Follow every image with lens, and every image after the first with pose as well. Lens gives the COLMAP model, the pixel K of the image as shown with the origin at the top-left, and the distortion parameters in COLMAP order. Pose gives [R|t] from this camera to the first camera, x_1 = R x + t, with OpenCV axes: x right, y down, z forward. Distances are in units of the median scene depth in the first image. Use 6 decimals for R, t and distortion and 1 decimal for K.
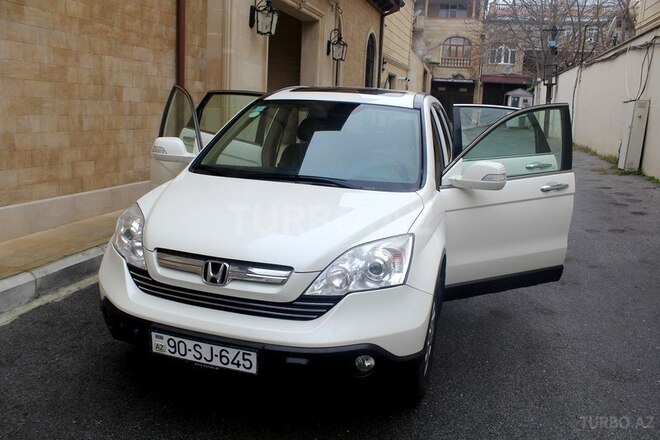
lens RADIAL K [[556.4, 0, 330.0], [0, 556.4, 220.0], [0, 0, 1]] dist [-0.156971, 0.148661]
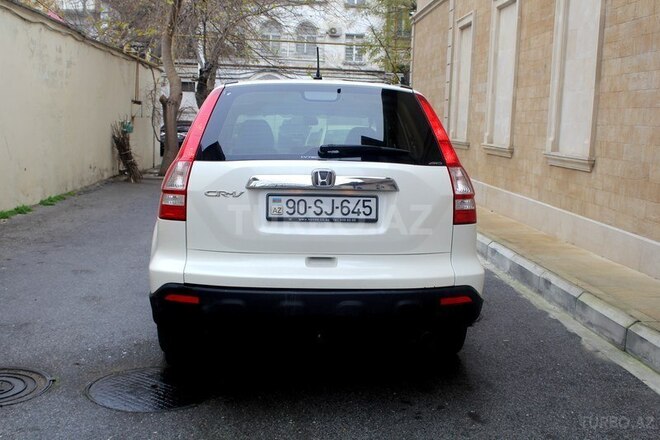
lens RADIAL K [[700.0, 0, 330.0], [0, 700.0, 220.0], [0, 0, 1]] dist [-0.110083, 0.116572]
pose [[-0.935263, -0.026596, -0.352954, 0.330571], [-0.141752, 0.941858, 0.304646, -0.311318], [0.324330, 0.334956, -0.884655, 1.671250]]
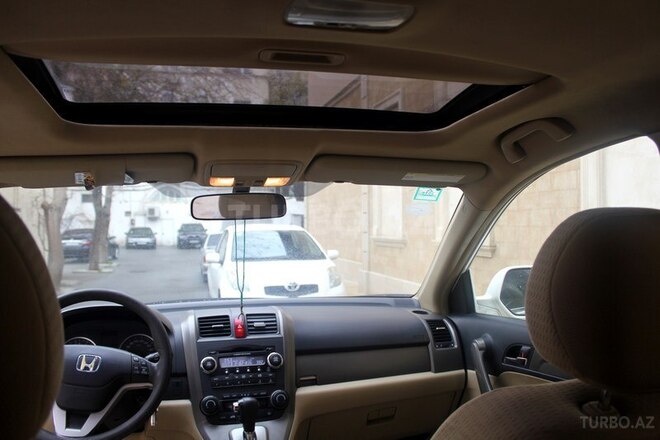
lens RADIAL K [[556.4, 0, 330.0], [0, 556.4, 220.0], [0, 0, 1]] dist [-0.156971, 0.148661]
pose [[-0.852115, -0.042429, -0.521631, 0.103451], [-0.133716, 0.981278, 0.138616, -0.166442], [0.505984, 0.187867, -0.841835, 0.937334]]
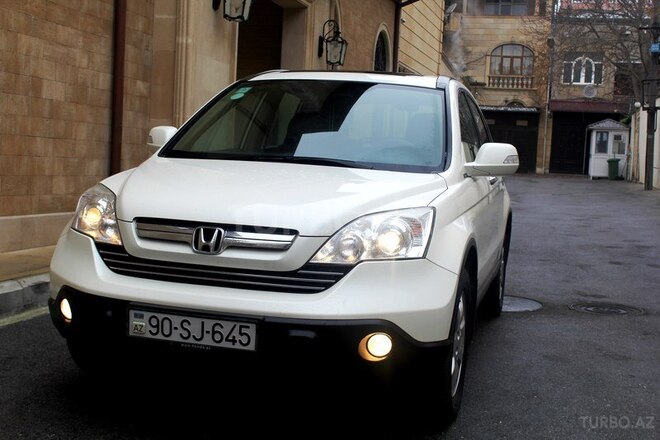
lens RADIAL K [[883.9, 0, 330.0], [0, 883.9, 220.0], [0, 0, 1]] dist [-0.027021, 0.028705]
pose [[0.999862, 0.003863, 0.016172, -0.016196], [-0.001700, 0.991291, -0.131678, 0.107814], [-0.016539, 0.131632, 0.991161, -0.170778]]
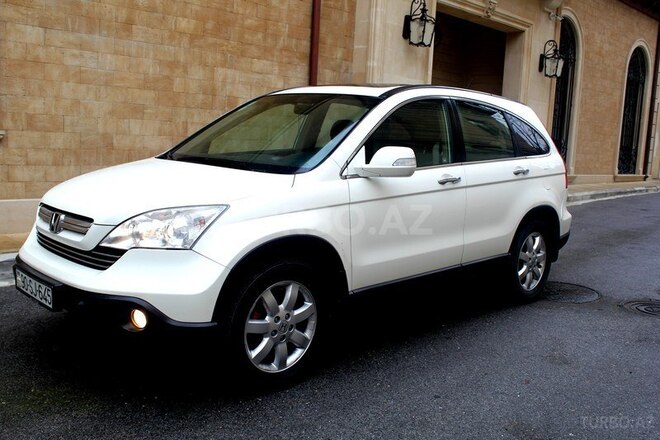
lens RADIAL K [[648.7, 0, 330.0], [0, 648.7, 220.0], [0, 0, 1]] dist [-0.153586, 0.218647]
pose [[0.875338, 0.064141, -0.479237, 0.410000], [-0.108541, 0.991932, -0.065495, 0.050339], [0.471170, 0.109347, 0.875238, 0.042044]]
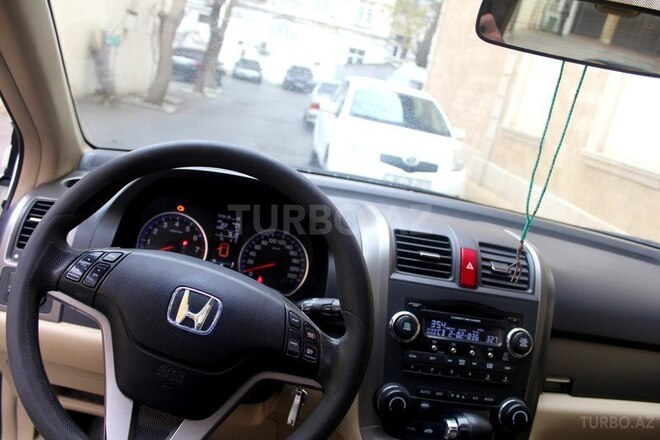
lens RADIAL K [[556.4, 0, 330.0], [0, 556.4, 220.0], [0, 0, 1]] dist [-0.156971, 0.148661]
pose [[-0.905225, -0.139845, -0.401262, 0.090517], [-0.311363, 0.860895, 0.402385, -0.128038], [0.289173, 0.489187, -0.822846, 0.796755]]
